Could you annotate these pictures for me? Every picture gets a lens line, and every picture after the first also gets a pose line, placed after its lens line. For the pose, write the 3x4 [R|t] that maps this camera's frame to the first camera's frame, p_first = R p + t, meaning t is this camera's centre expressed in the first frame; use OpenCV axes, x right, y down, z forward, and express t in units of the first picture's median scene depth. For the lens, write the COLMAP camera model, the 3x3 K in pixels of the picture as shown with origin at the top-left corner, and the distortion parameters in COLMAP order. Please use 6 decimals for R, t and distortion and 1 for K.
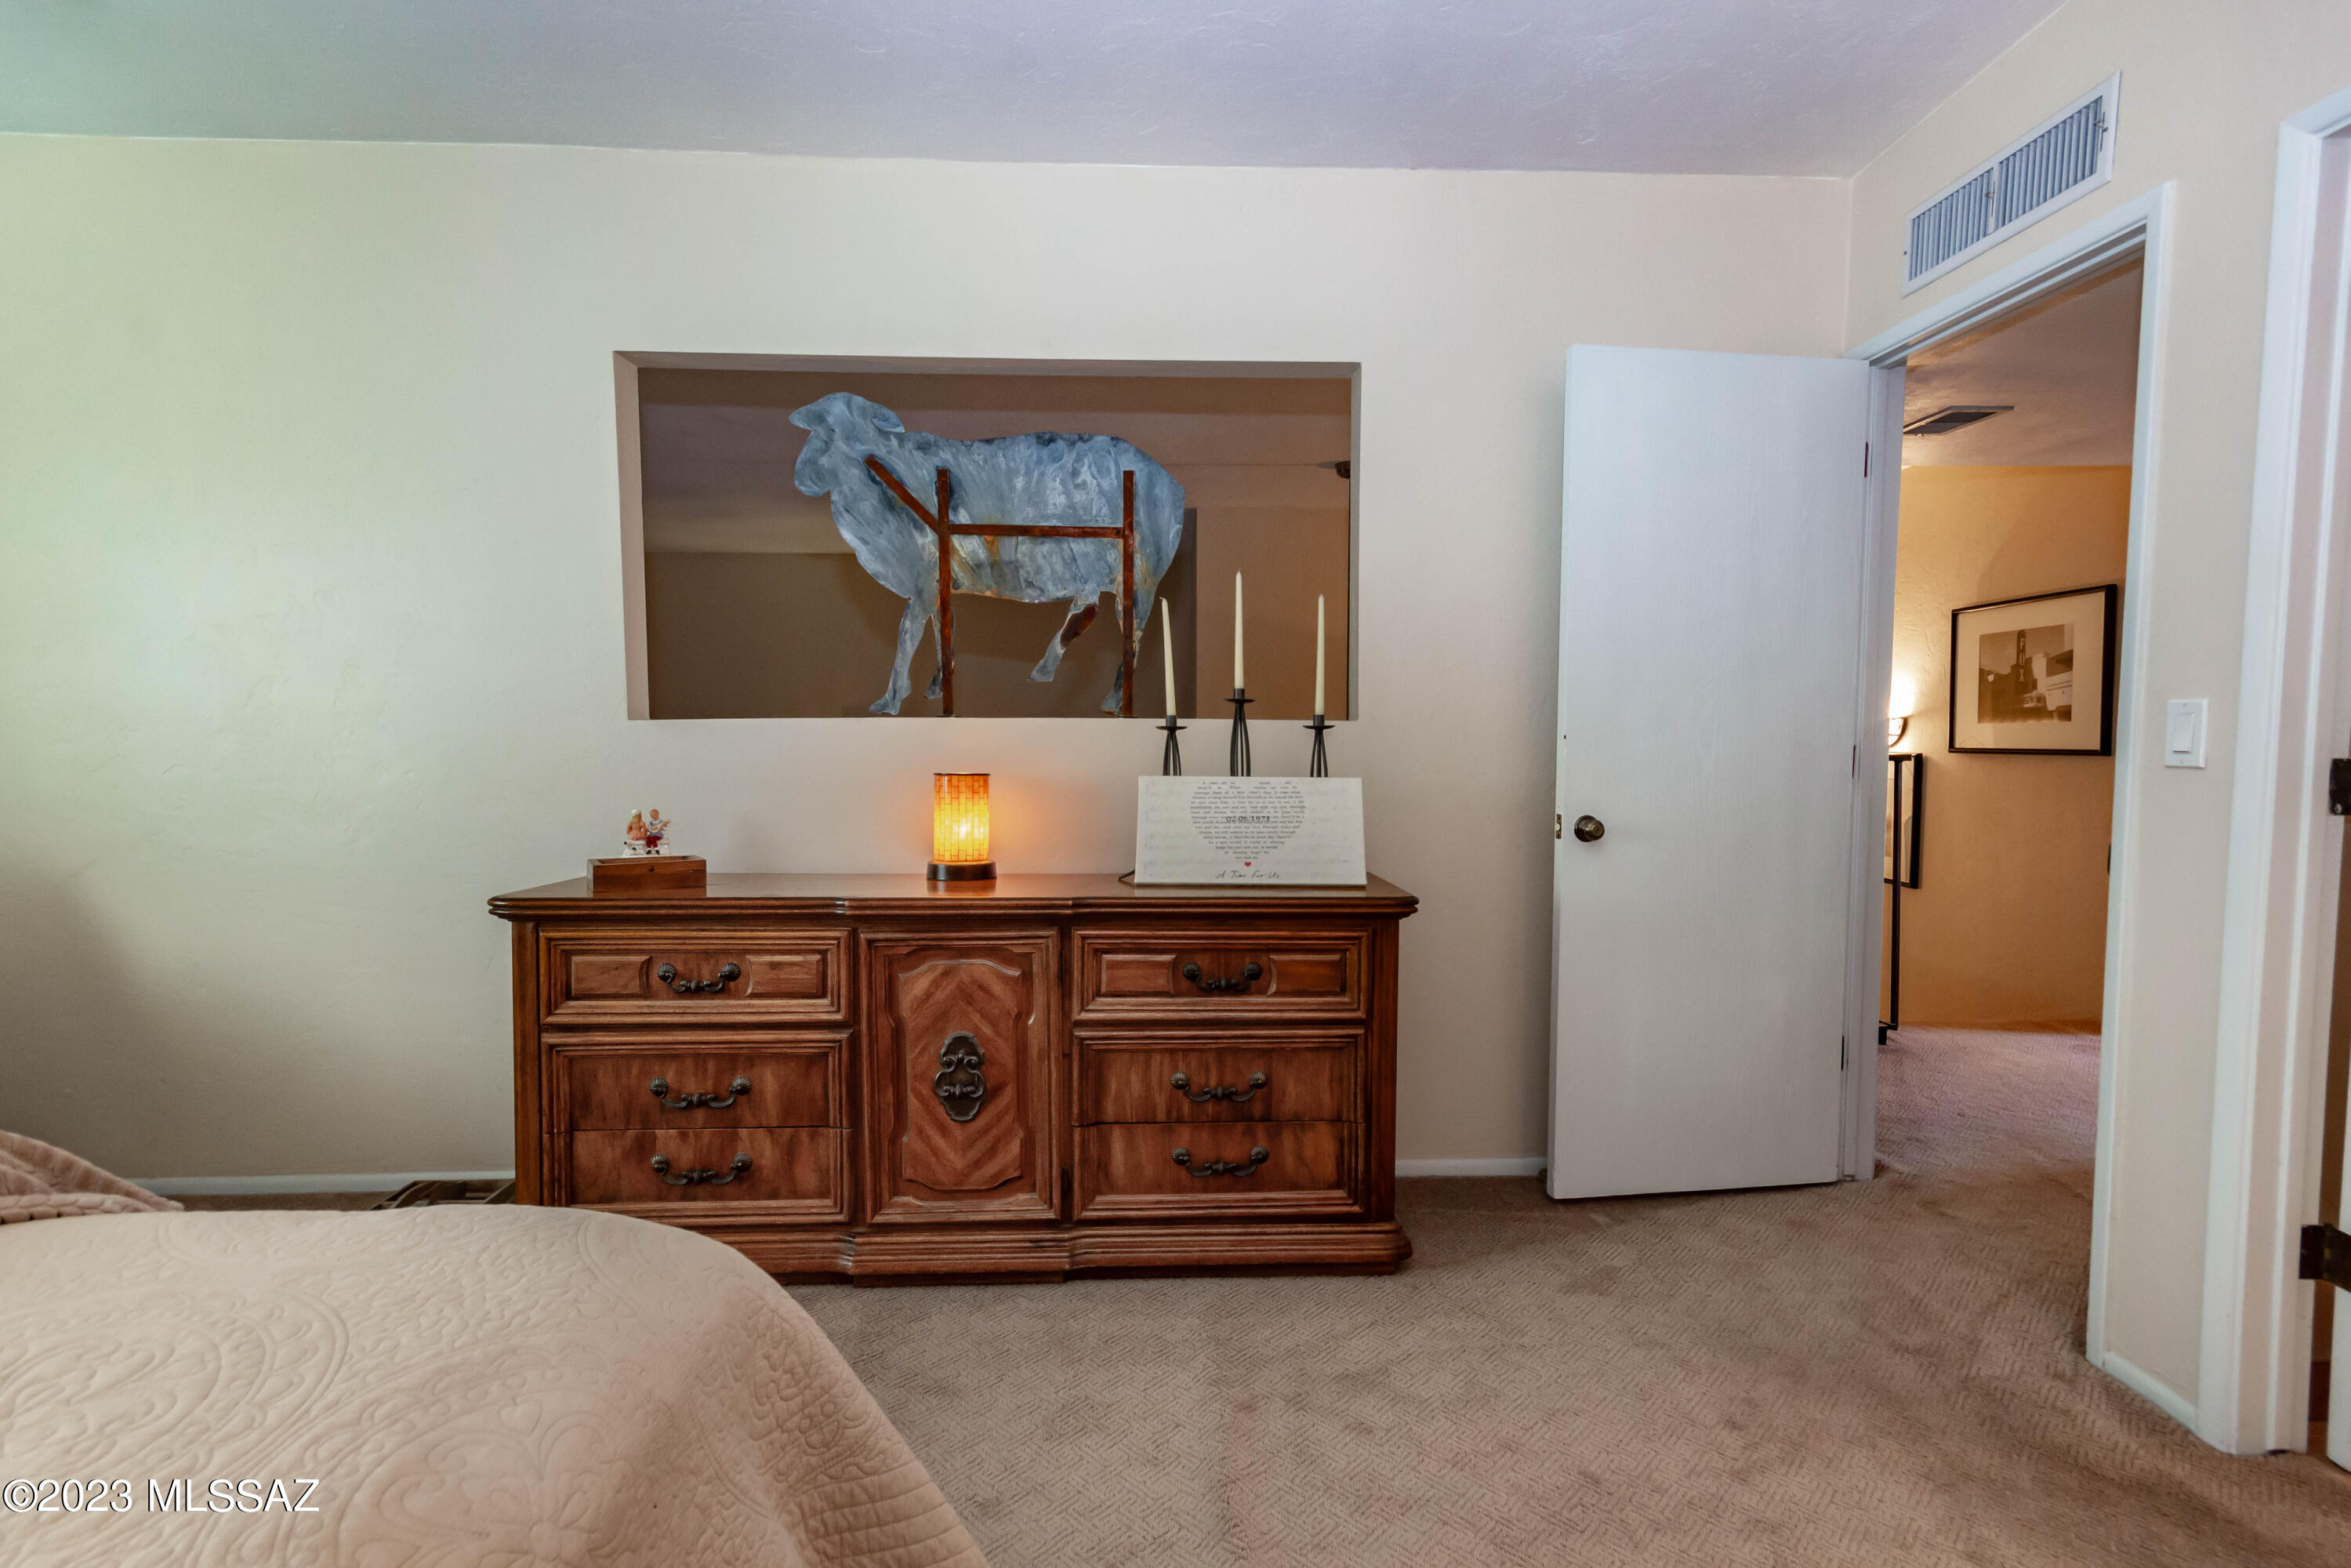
lens RADIAL K [[1095.0, 0, 1173.6], [0, 1095.0, 786.0], [0, 0, 1]] dist [0.000958, -0.000084]
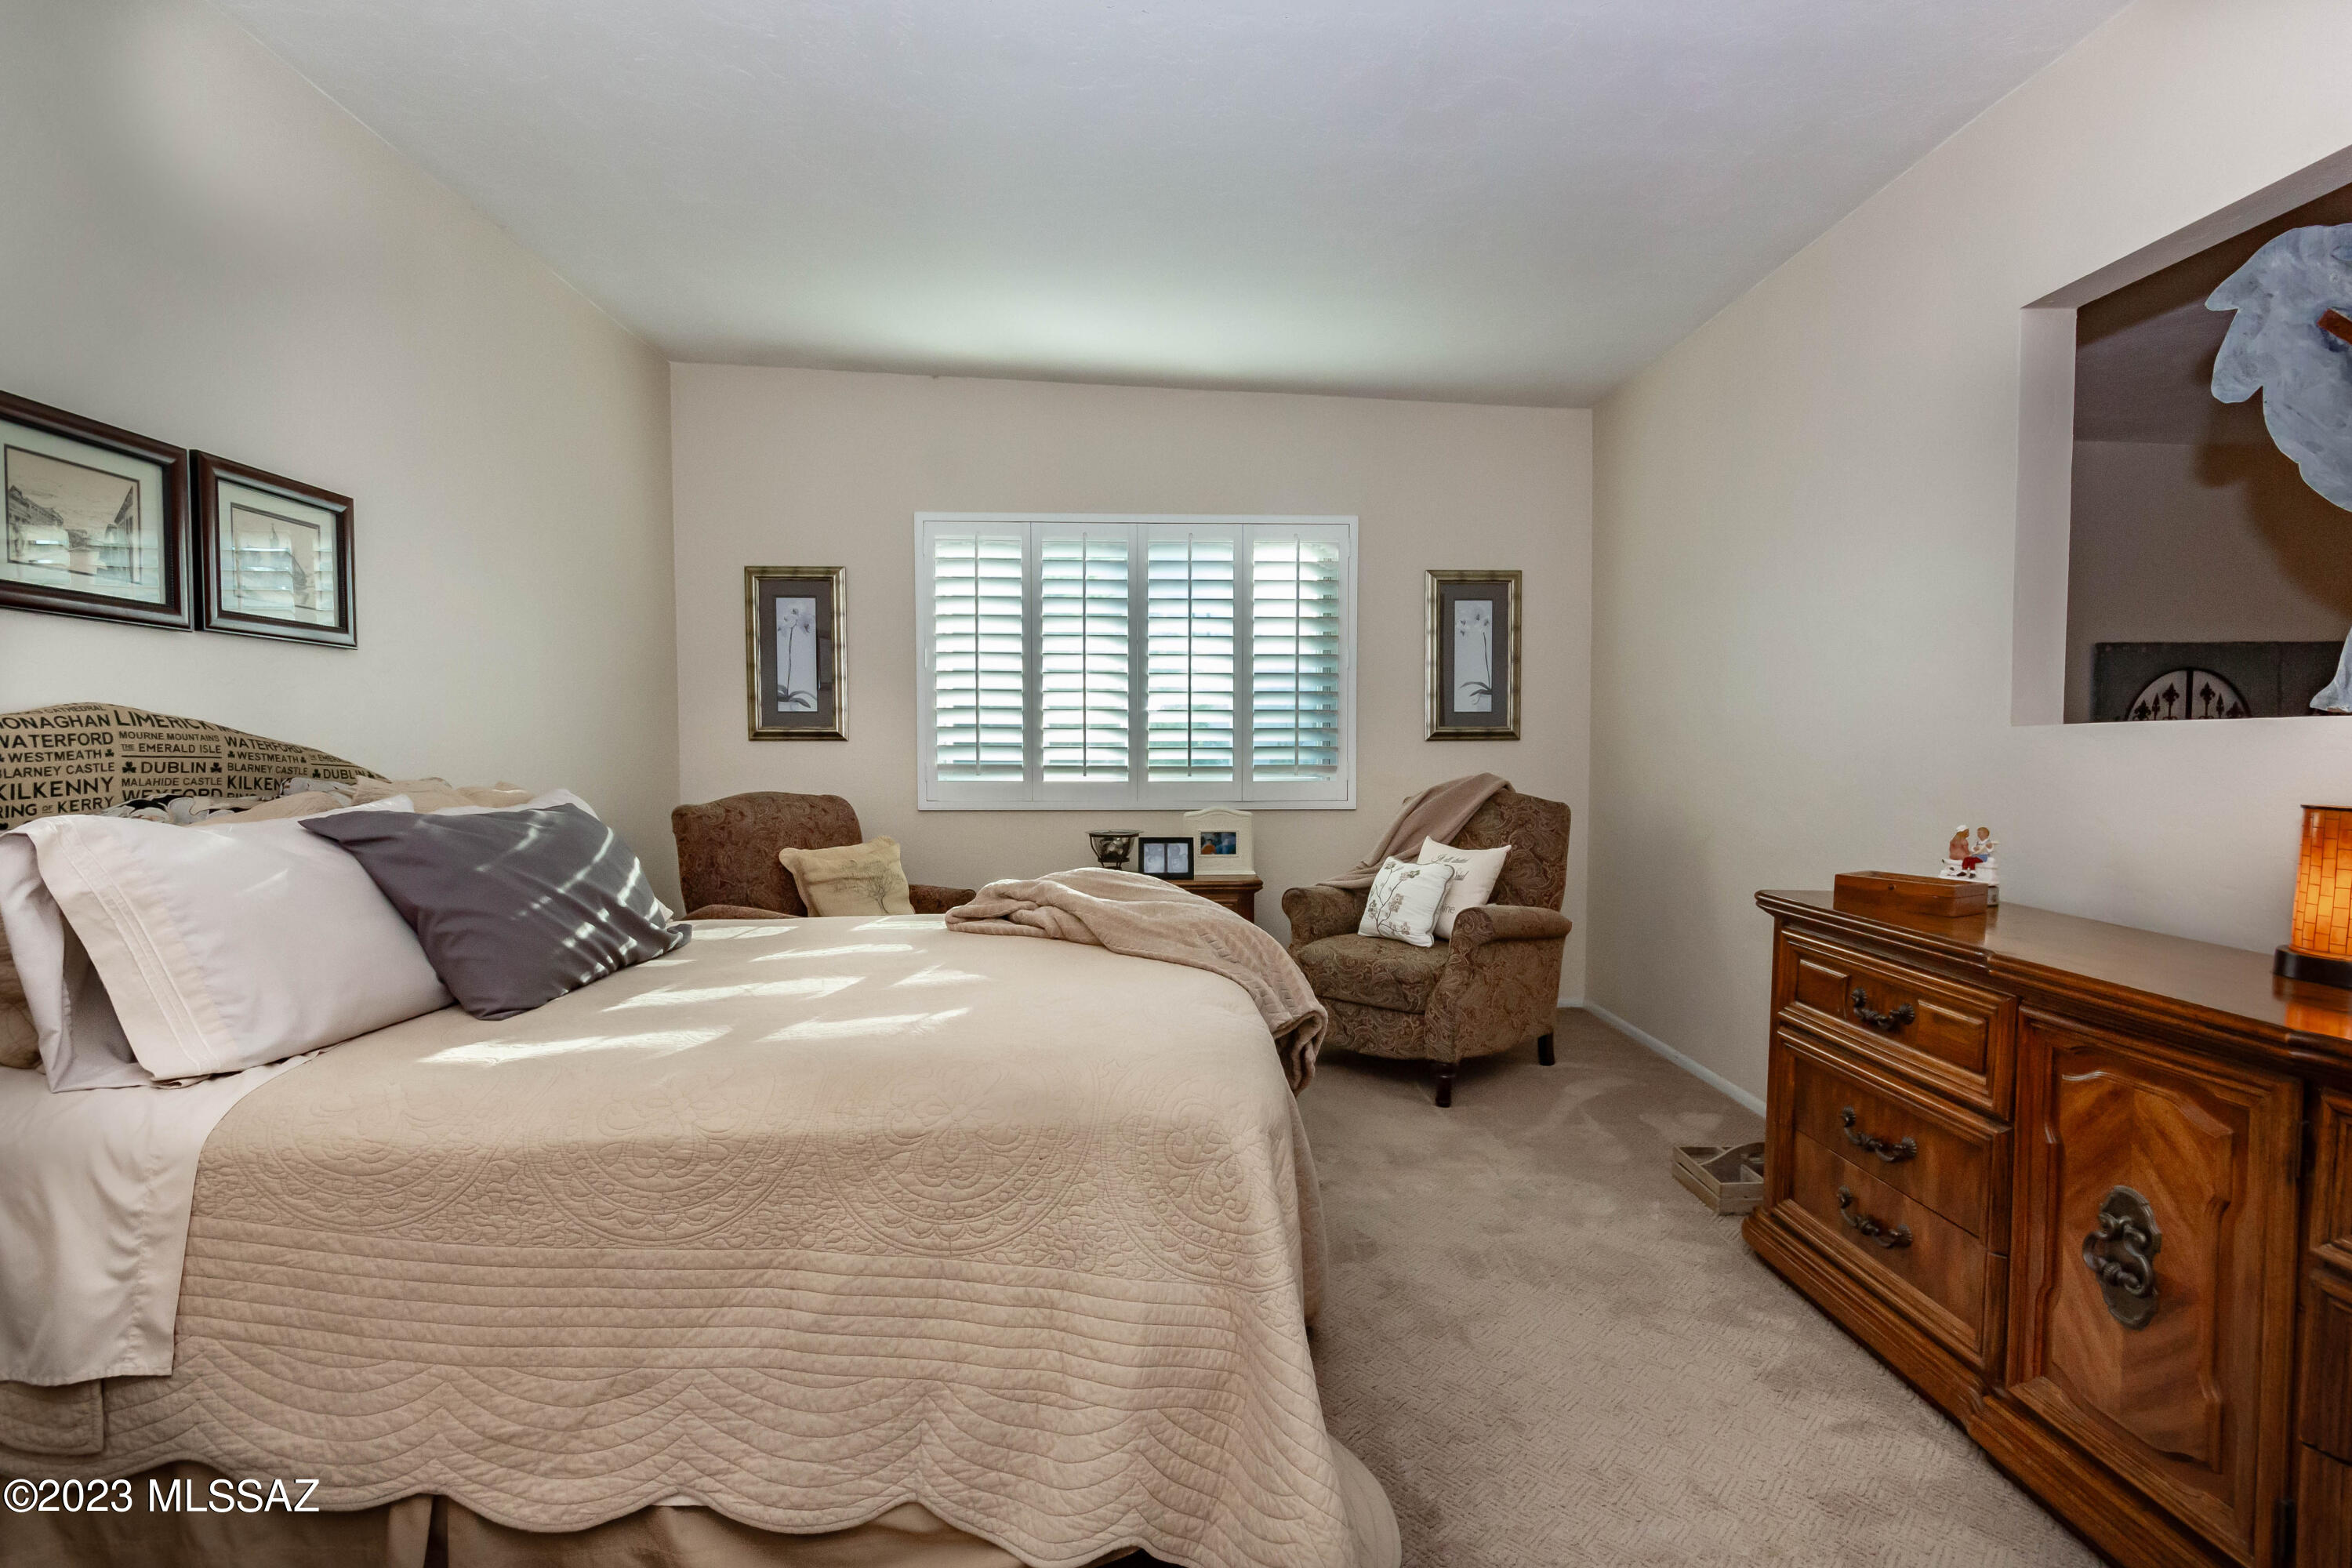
lens RADIAL K [[1095.4, 0, 1176.2], [0, 1095.4, 791.1], [0, 0, 1]] dist [0.000958, -0.000084]
pose [[-0.013416, 0.045060, -0.998894, 0.465770], [-0.051826, 0.997610, 0.045698, -0.017011], [0.998566, 0.052382, -0.011049, 0.413811]]
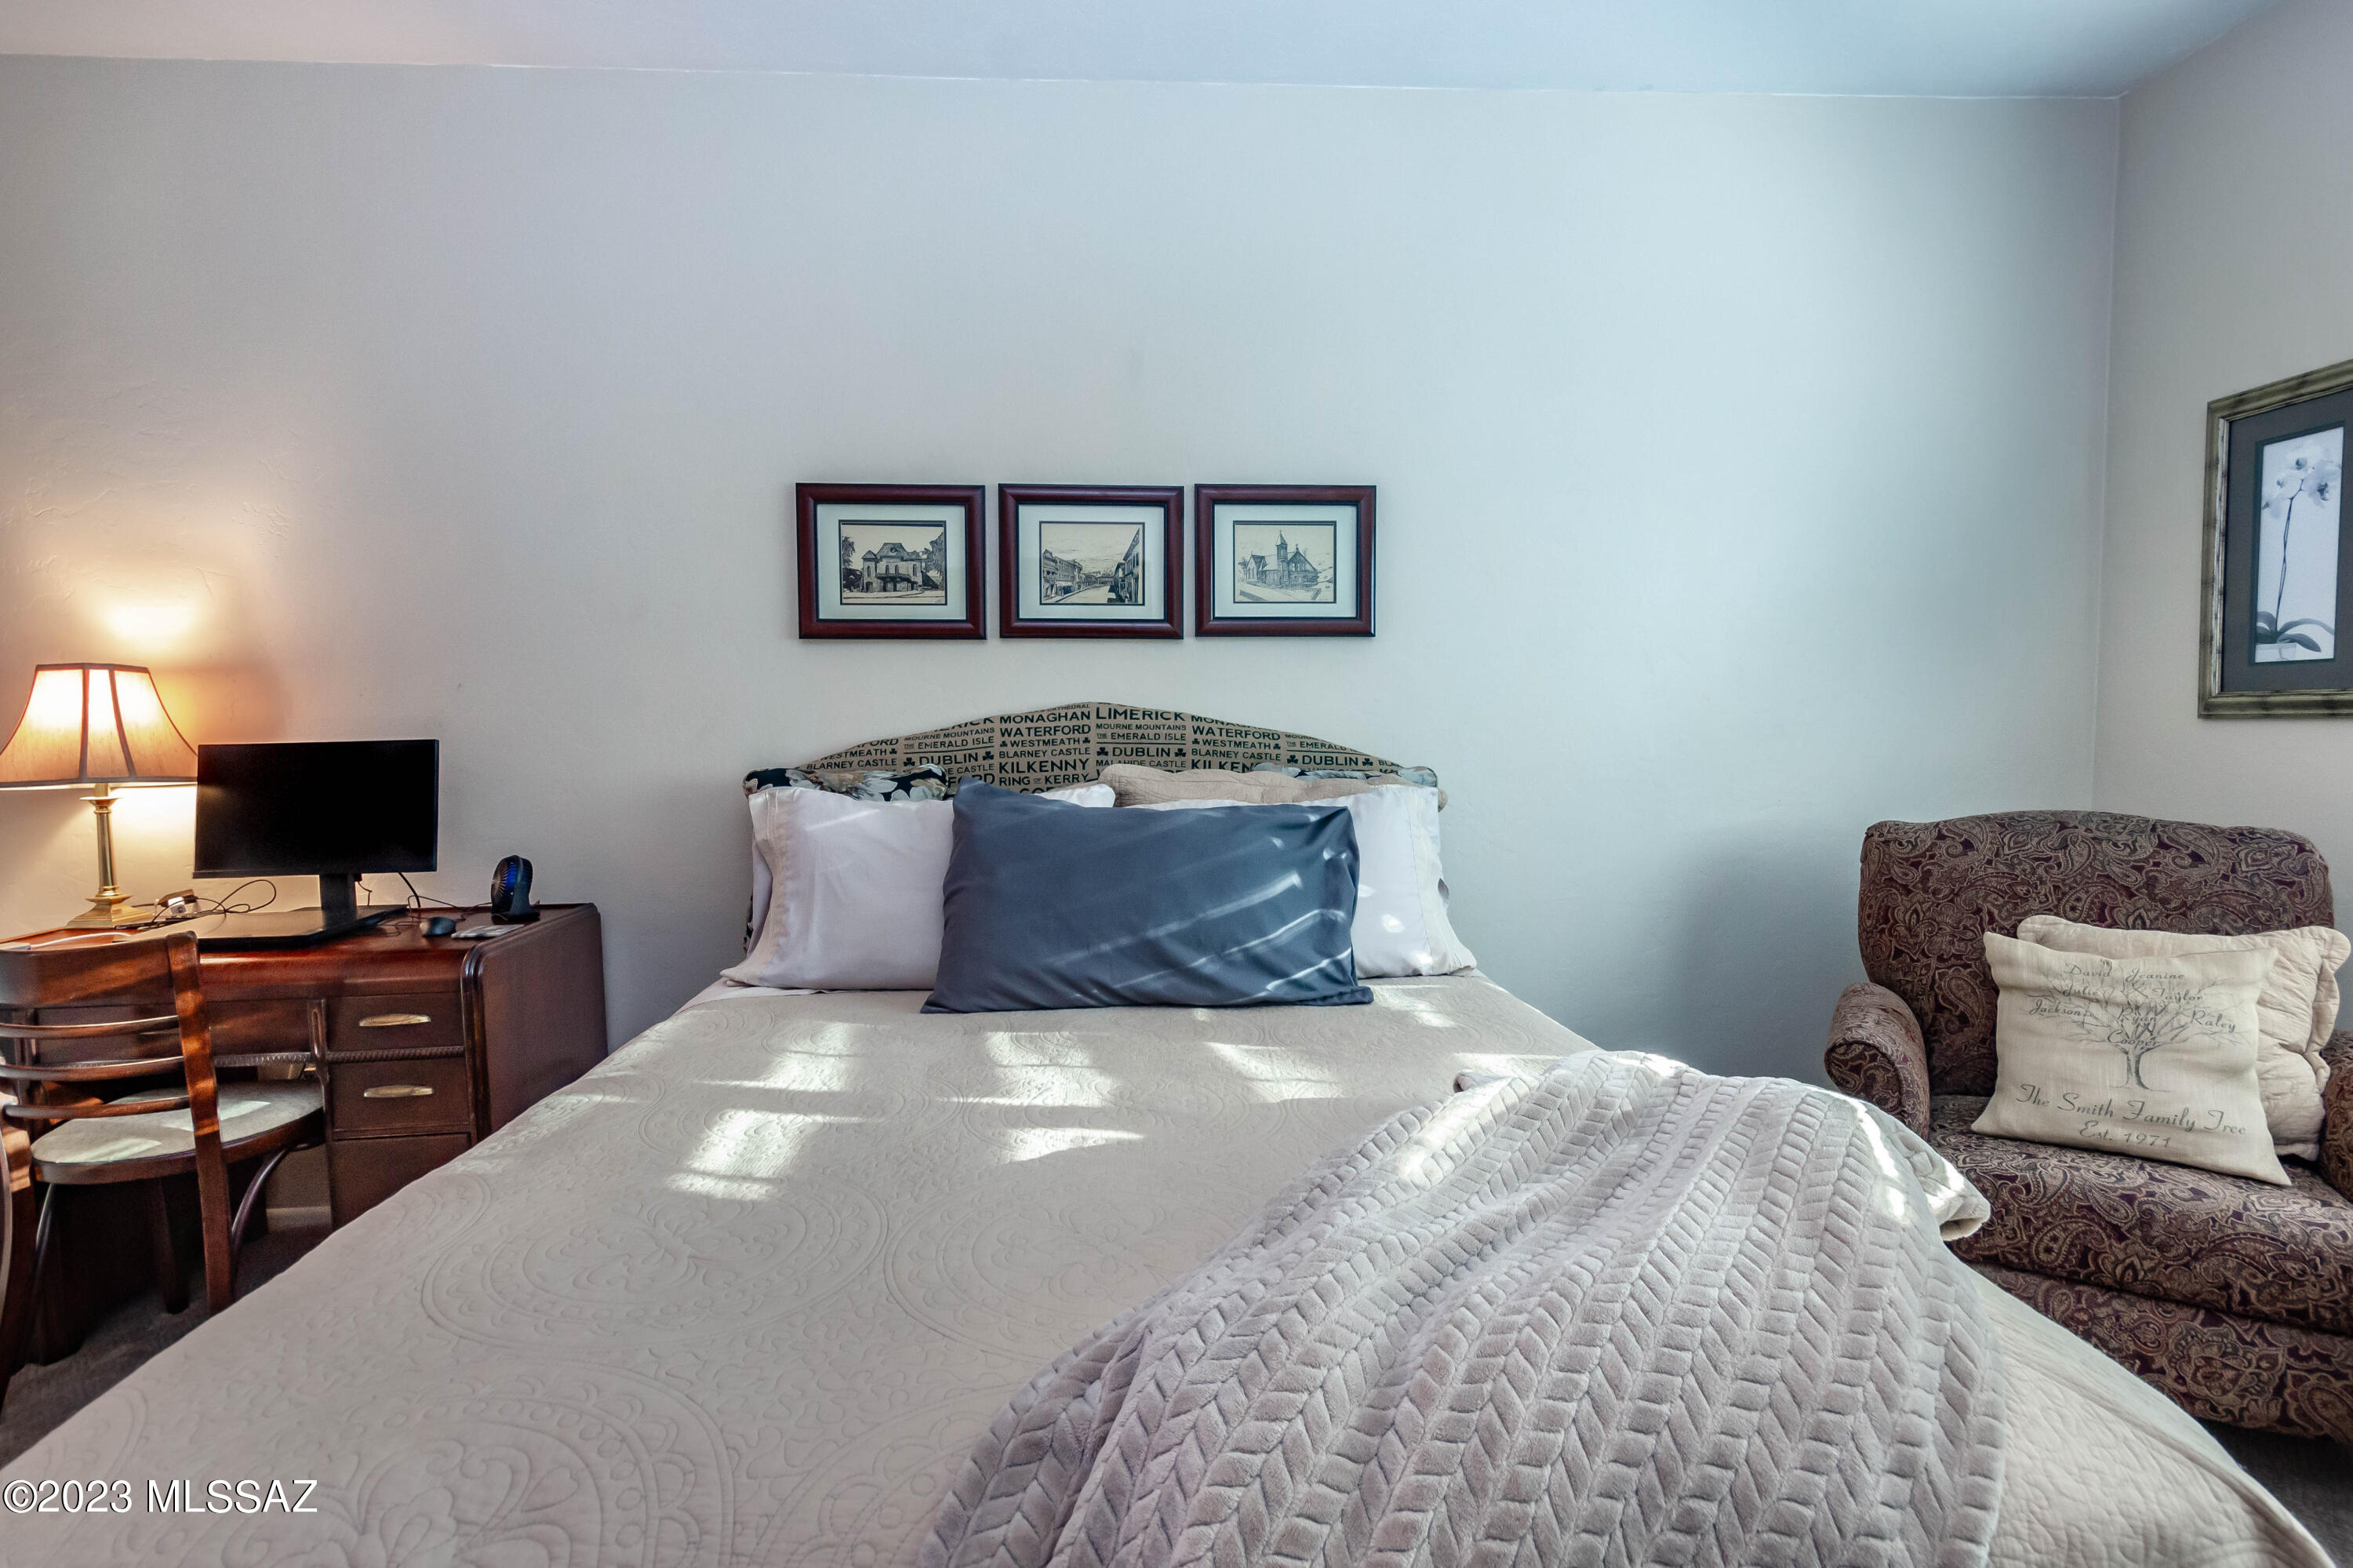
lens RADIAL K [[1095.9, 0, 1190.0], [0, 1095.9, 796.3], [0, 0, 1]] dist [0.000958, -0.000084]
pose [[-0.999624, 0.012857, -0.024235, -0.495113], [0.009816, 0.992524, 0.121653, -0.044542], [0.025618, 0.121369, -0.992277, 0.712032]]
